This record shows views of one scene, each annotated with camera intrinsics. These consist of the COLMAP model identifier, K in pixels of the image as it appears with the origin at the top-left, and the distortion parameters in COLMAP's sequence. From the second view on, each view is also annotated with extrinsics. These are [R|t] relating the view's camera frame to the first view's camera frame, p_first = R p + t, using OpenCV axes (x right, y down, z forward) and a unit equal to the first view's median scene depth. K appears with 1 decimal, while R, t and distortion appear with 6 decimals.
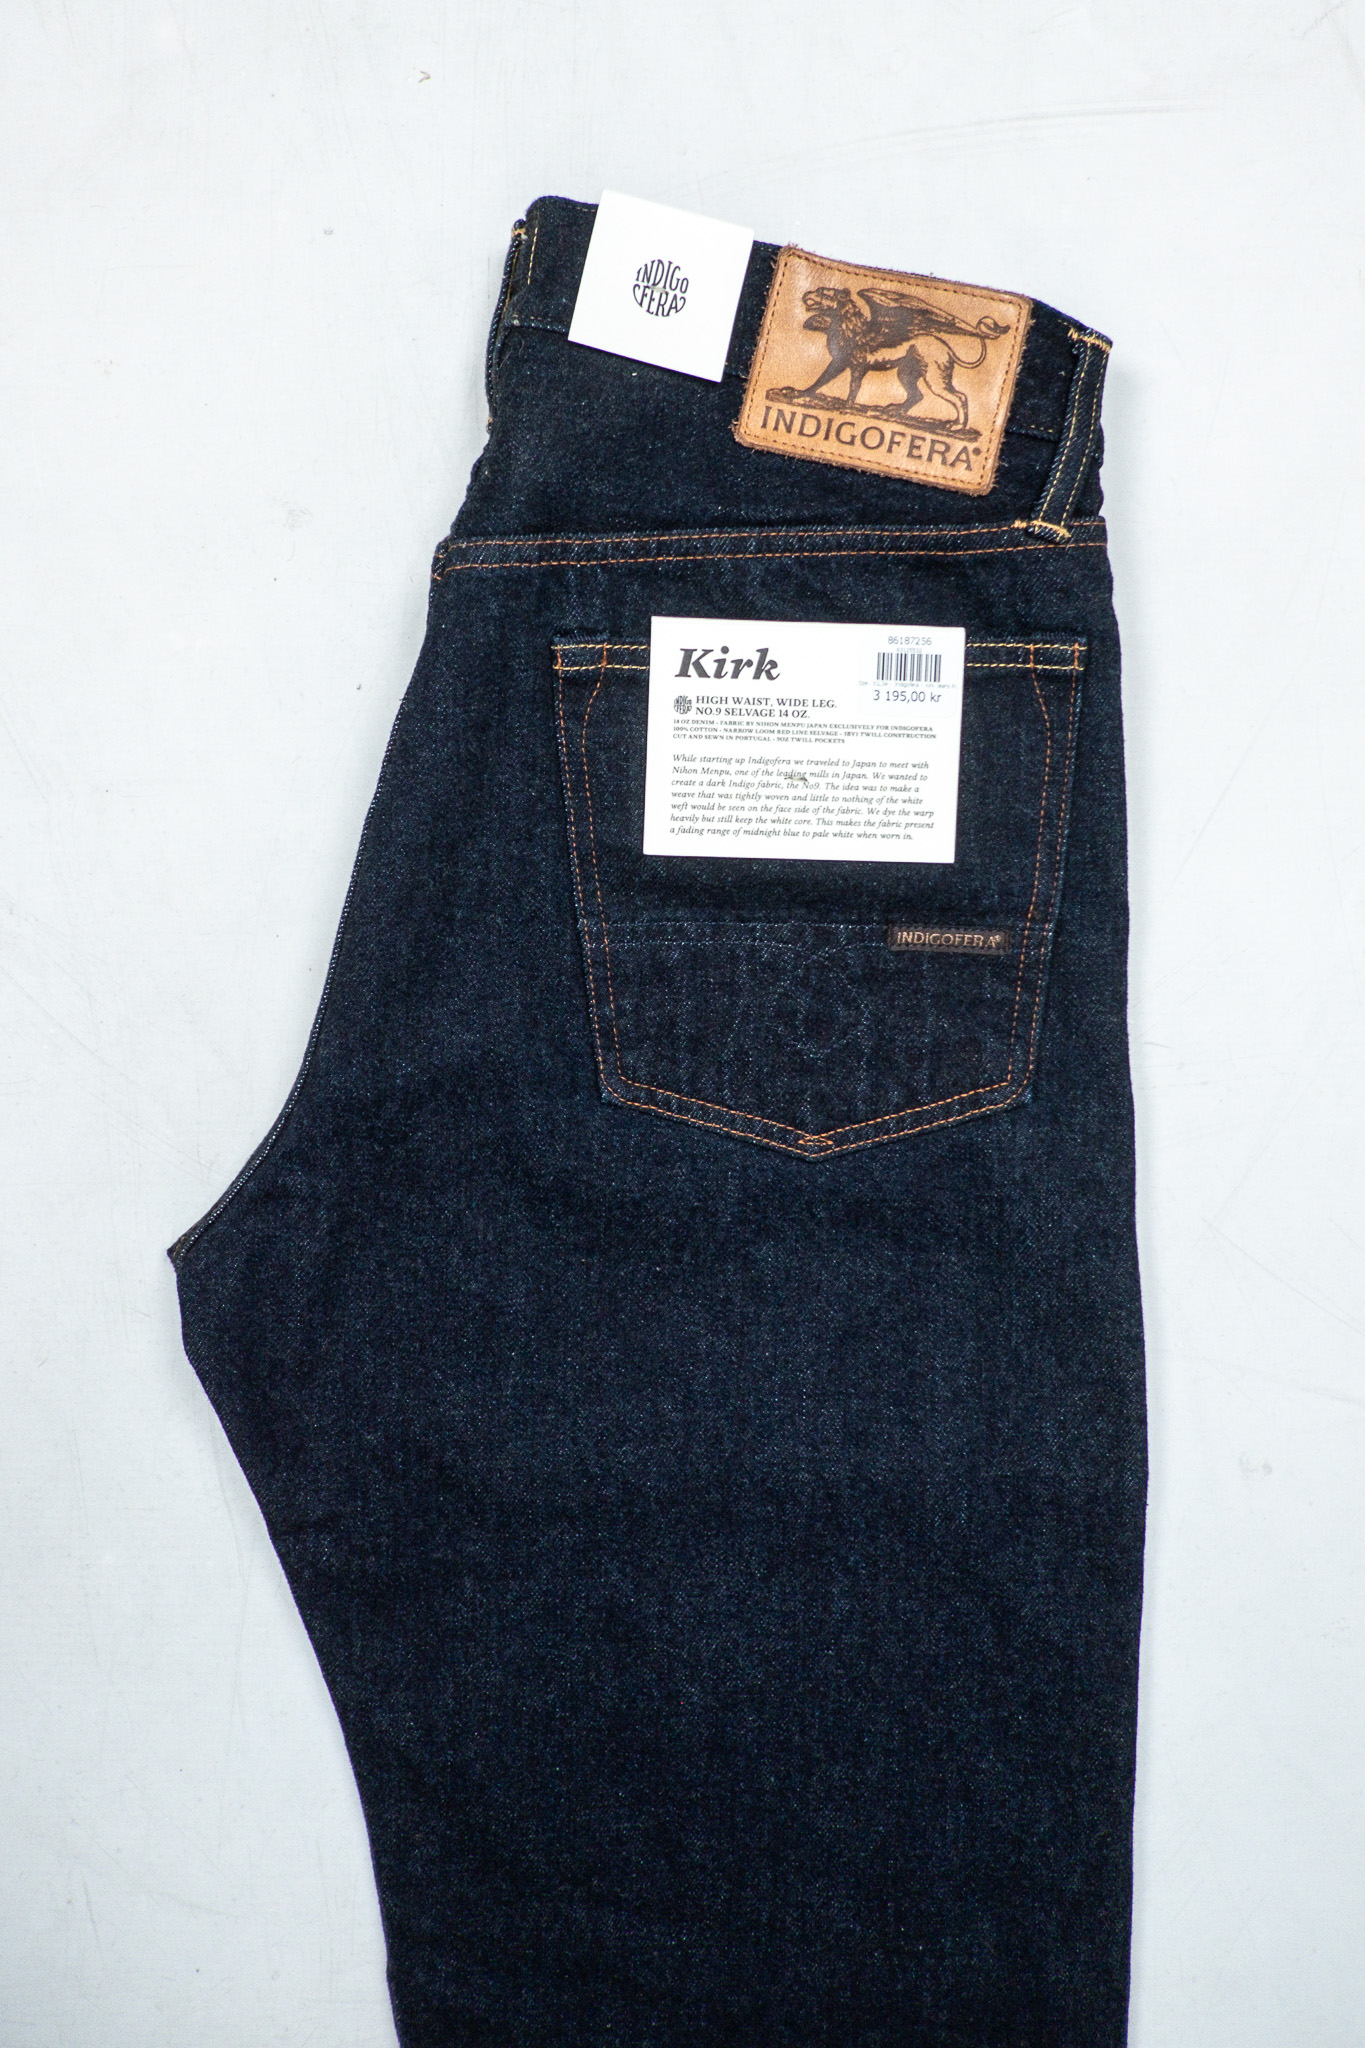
lens RADIAL K [[1600.7, 0, 682.5], [0, 1600.7, 1024.0], [0, 0, 1]] dist [0.091919, 0.001636]
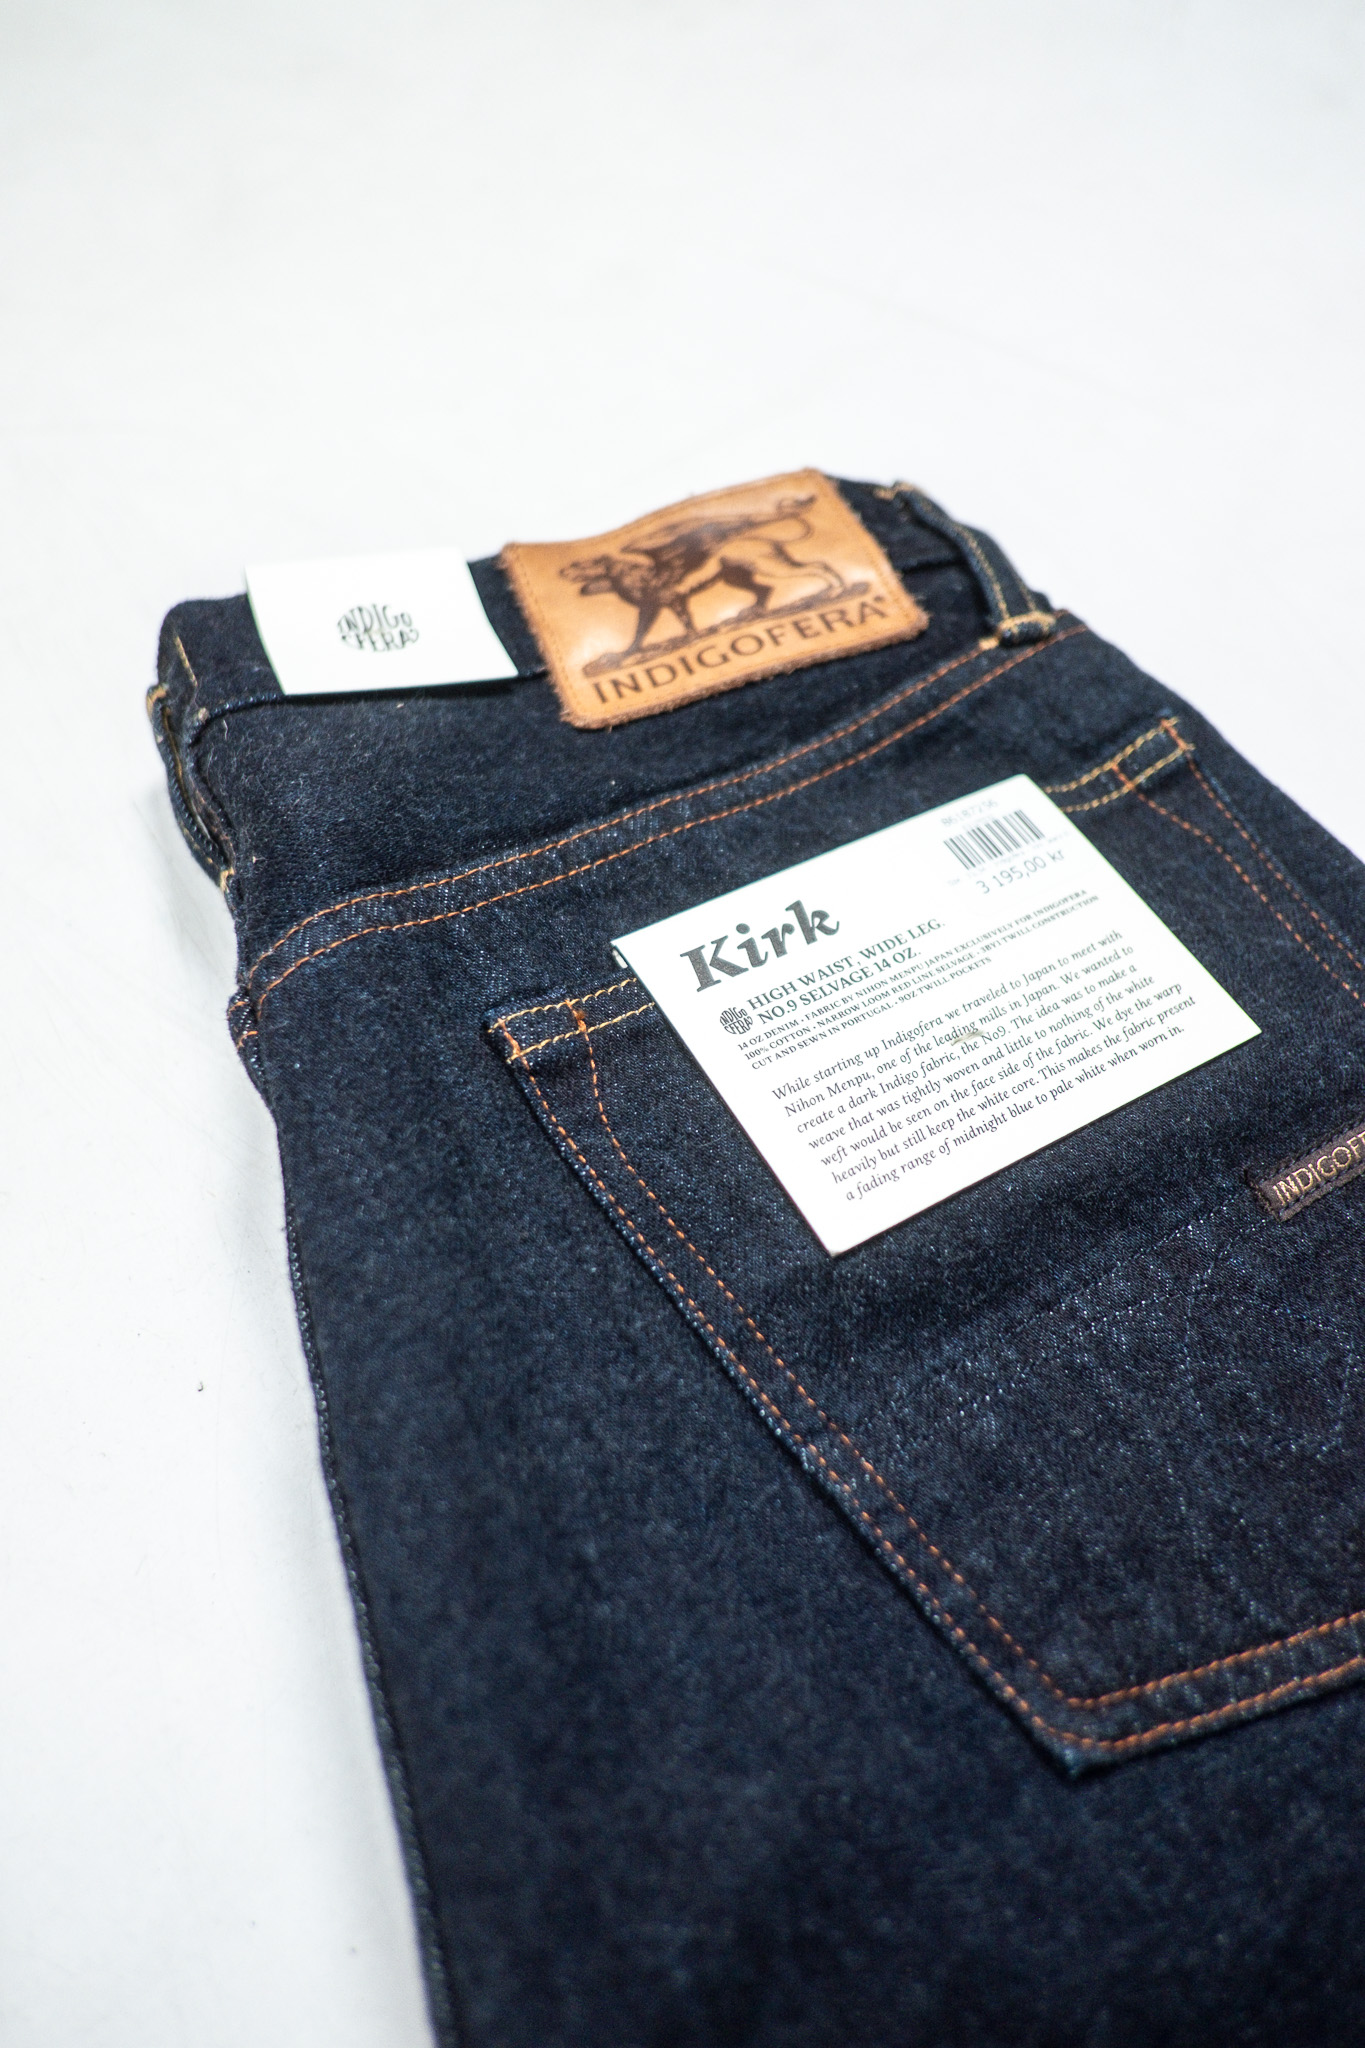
lens RADIAL K [[1693.2, 0, 747.8], [0, 1693.2, 1024.8], [0, 0, 1]] dist [0.016750, 0.001326]
pose [[0.820621, -0.464565, 0.332807, -0.194536], [0.570513, 0.632238, -0.524205, 0.118353], [0.033114, 0.620044, 0.783868, 0.522577]]
